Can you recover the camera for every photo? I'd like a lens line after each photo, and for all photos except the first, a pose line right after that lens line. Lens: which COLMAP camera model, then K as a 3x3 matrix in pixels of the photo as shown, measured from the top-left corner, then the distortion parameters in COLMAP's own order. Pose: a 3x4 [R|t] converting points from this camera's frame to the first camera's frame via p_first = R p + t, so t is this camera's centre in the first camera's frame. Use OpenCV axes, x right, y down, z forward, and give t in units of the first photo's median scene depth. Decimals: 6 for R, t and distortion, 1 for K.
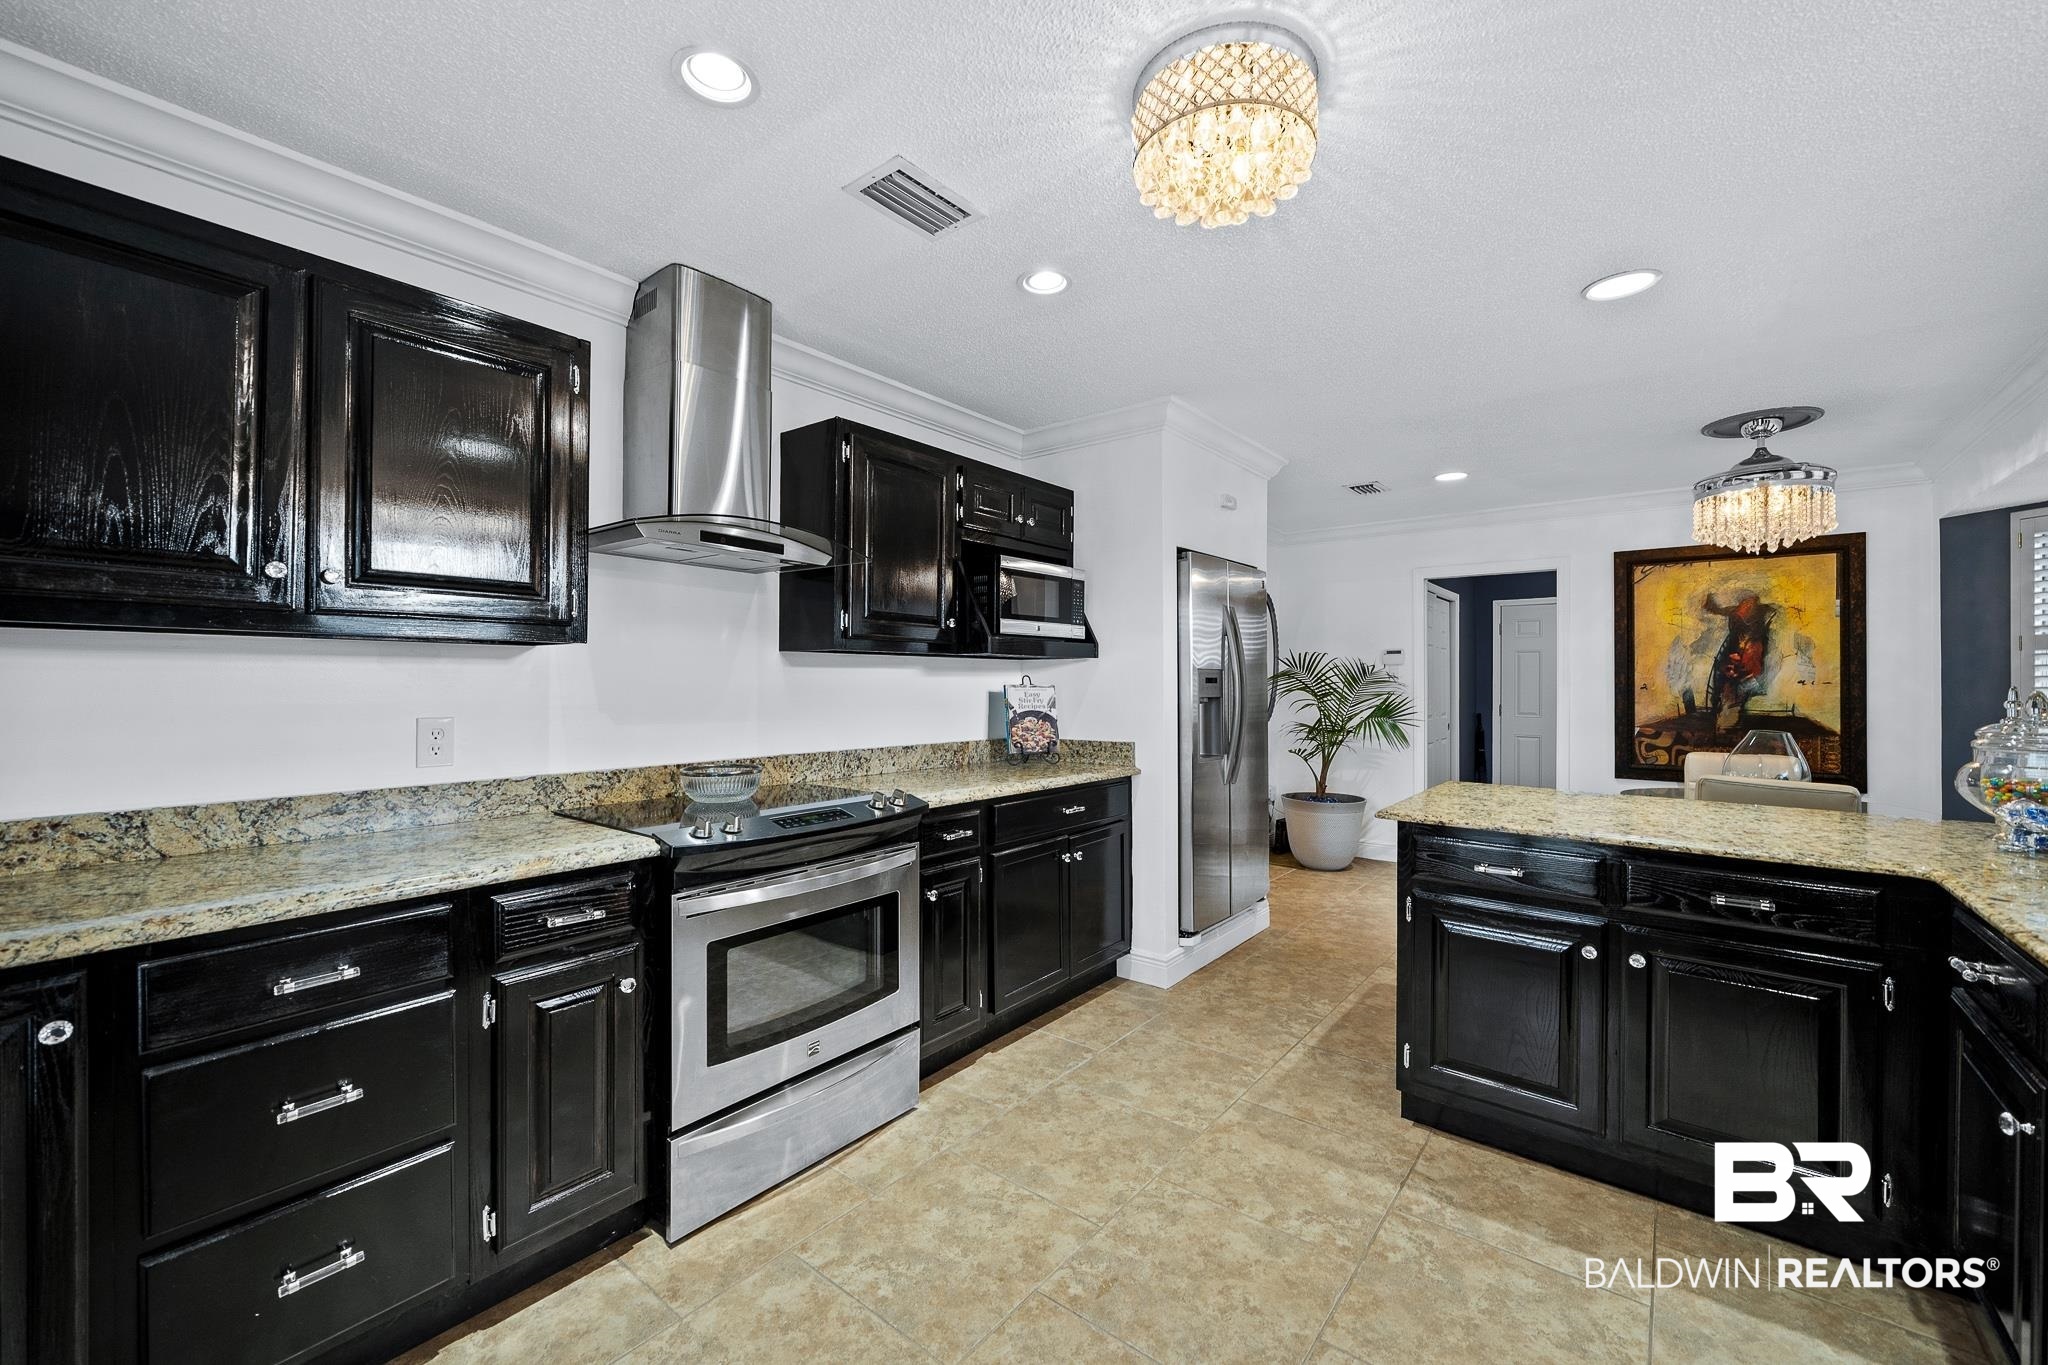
lens RADIAL K [[820.6, 0, 1024.8], [0, 820.6, 679.1], [0, 0, 1]] dist [0.000603, -0.000398]
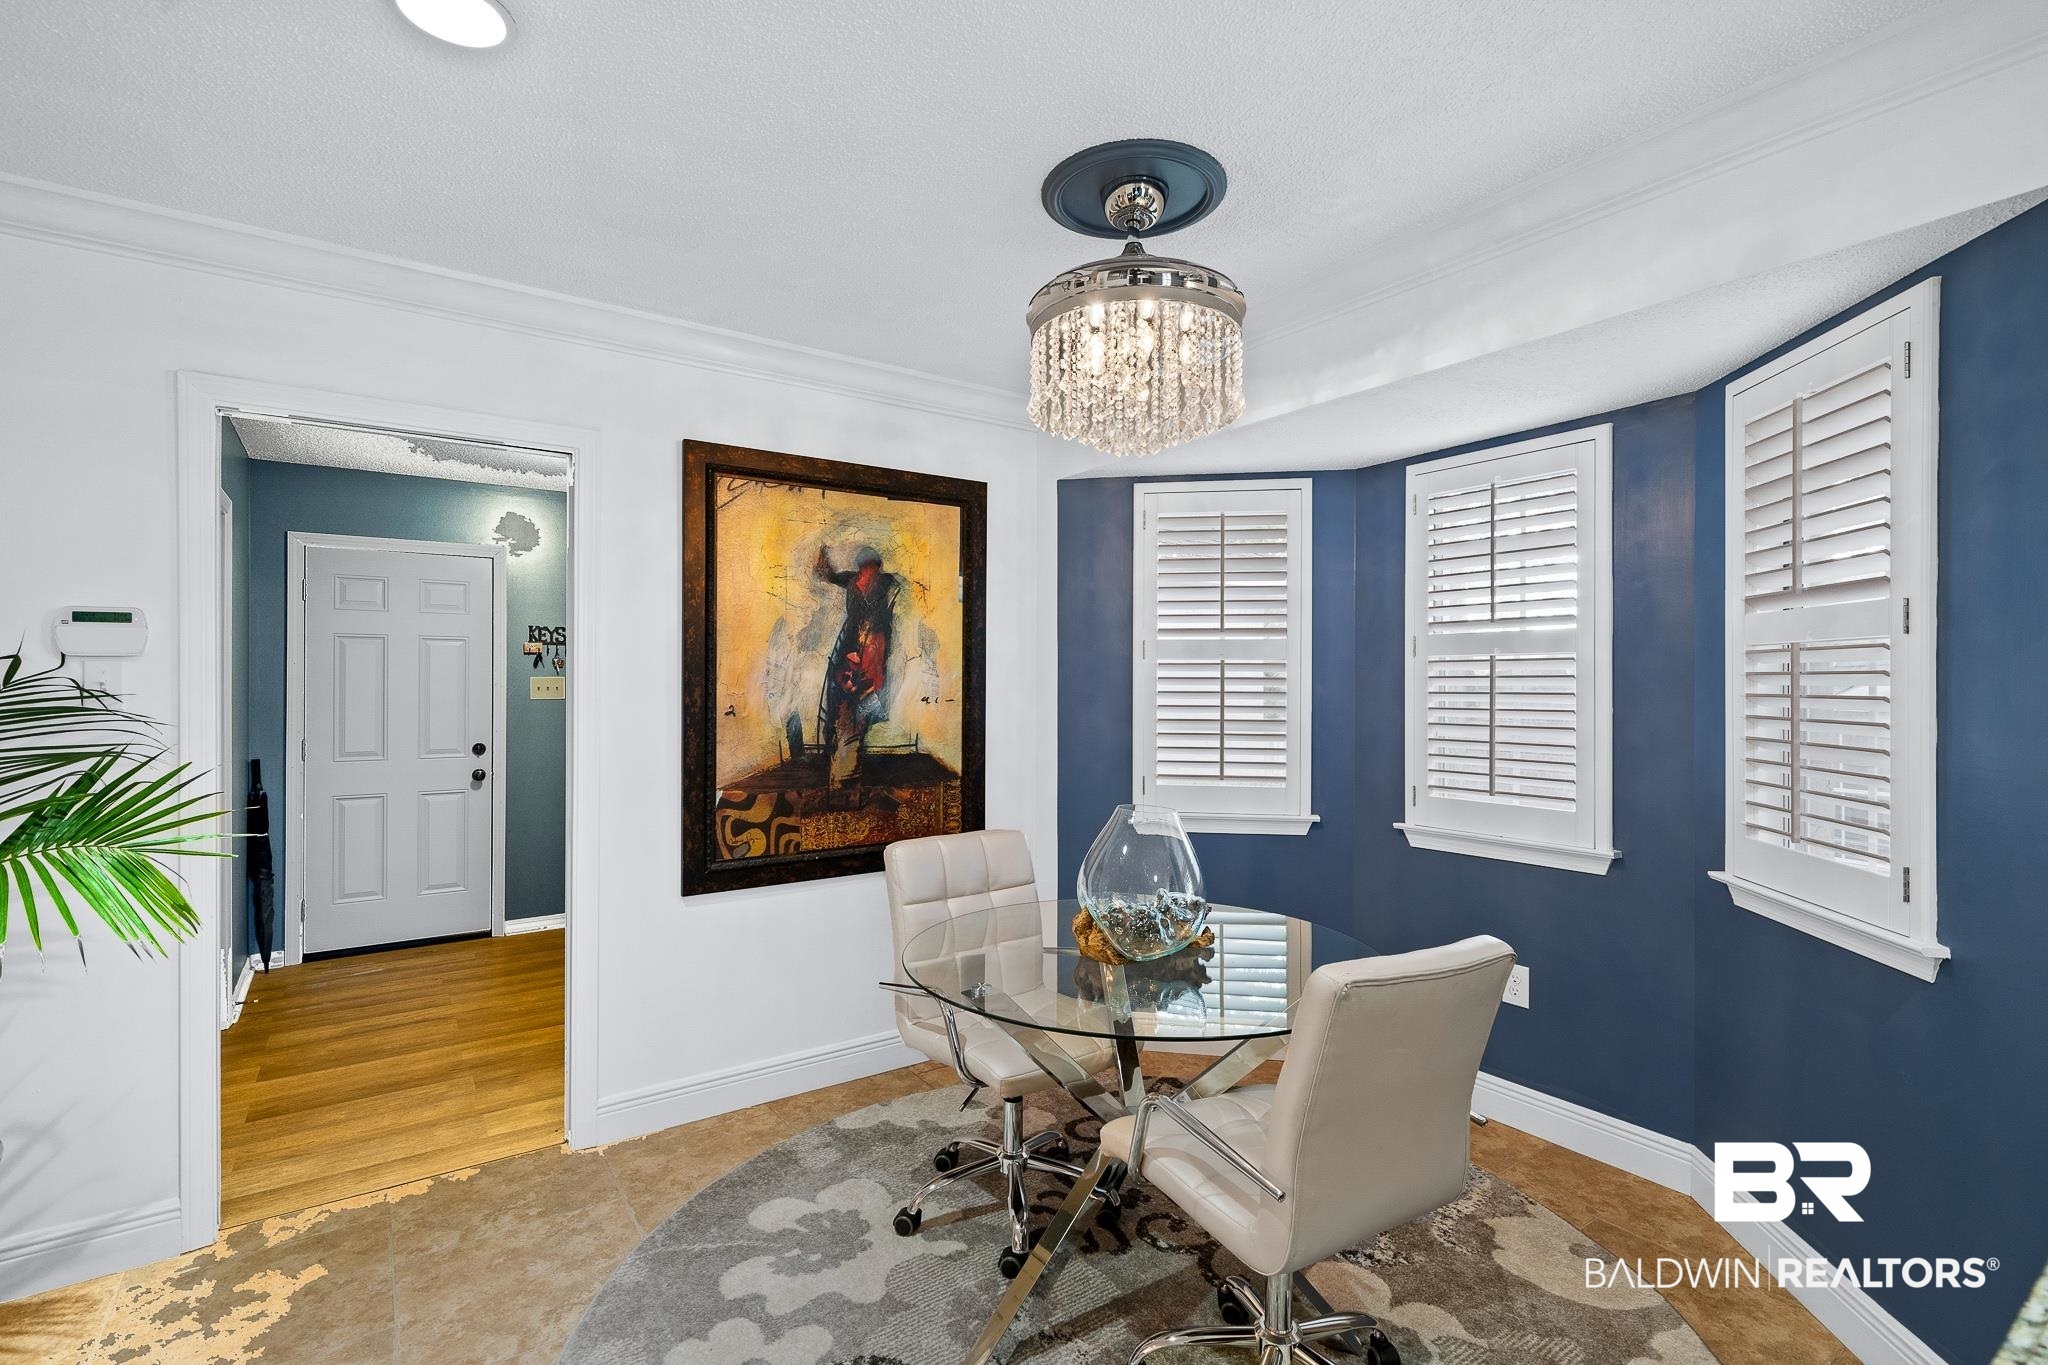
lens RADIAL K [[931.9, 0, 1022.8], [0, 931.9, 689.3], [0, 0, 1]] dist [-0.001314, -0.000016]
pose [[0.279580, -0.007511, 0.960093, 0.253053], [-0.001564, 0.999965, 0.008279, -0.010081], [-0.960121, -0.003816, 0.279559, 0.690540]]
